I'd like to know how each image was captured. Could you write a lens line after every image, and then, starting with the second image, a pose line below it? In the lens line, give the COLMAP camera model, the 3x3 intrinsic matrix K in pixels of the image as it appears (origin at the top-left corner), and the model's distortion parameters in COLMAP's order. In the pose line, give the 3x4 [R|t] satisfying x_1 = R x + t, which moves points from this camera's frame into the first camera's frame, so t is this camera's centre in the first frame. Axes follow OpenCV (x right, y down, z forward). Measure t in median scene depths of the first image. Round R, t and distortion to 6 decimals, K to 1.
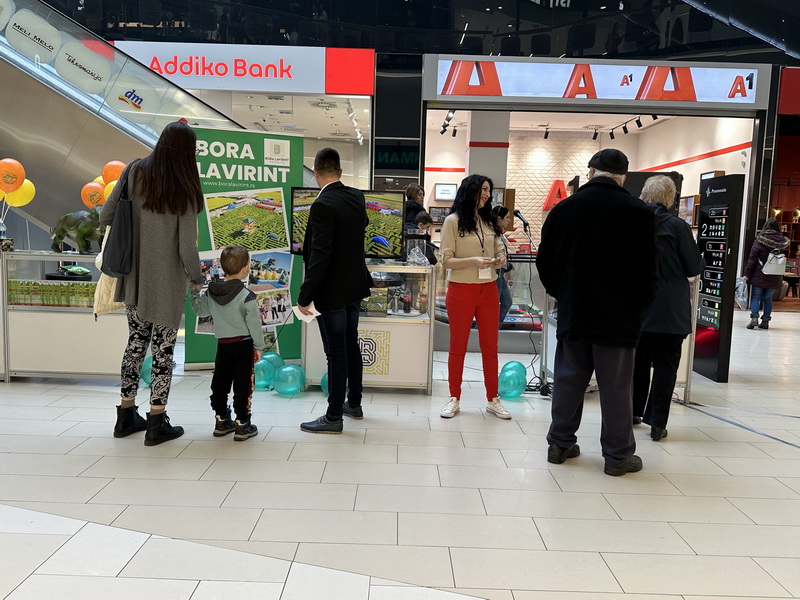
lens RADIAL K [[626.6, 0, 402.5], [0, 626.6, 305.3], [0, 0, 1]] dist [0.115983, -0.179225]
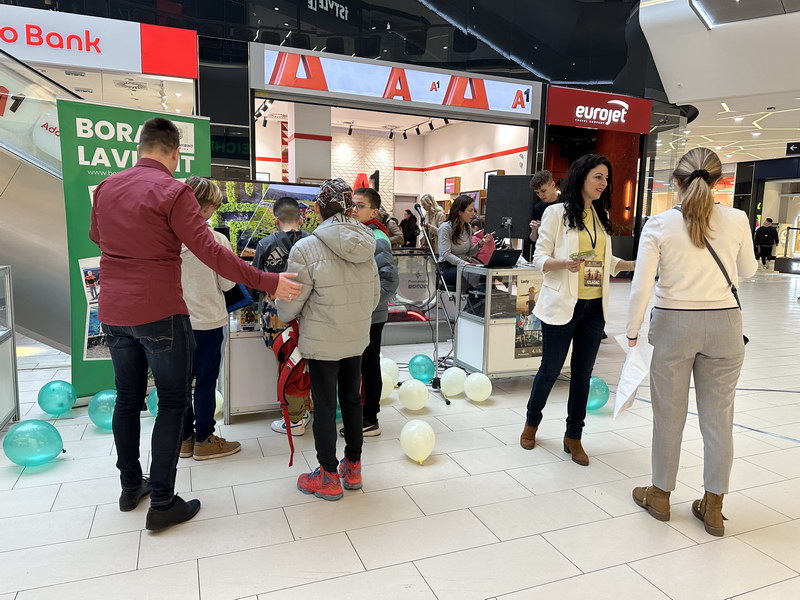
lens RADIAL K [[561.9, 0, 402.6], [0, 561.9, 299.4], [0, 0, 1]] dist [0.042804, -0.049235]
pose [[0.924162, -0.061310, 0.377049, -0.213966], [0.049551, 0.997937, 0.040818, -0.040122], [-0.378774, -0.019040, 0.925293, 0.177472]]
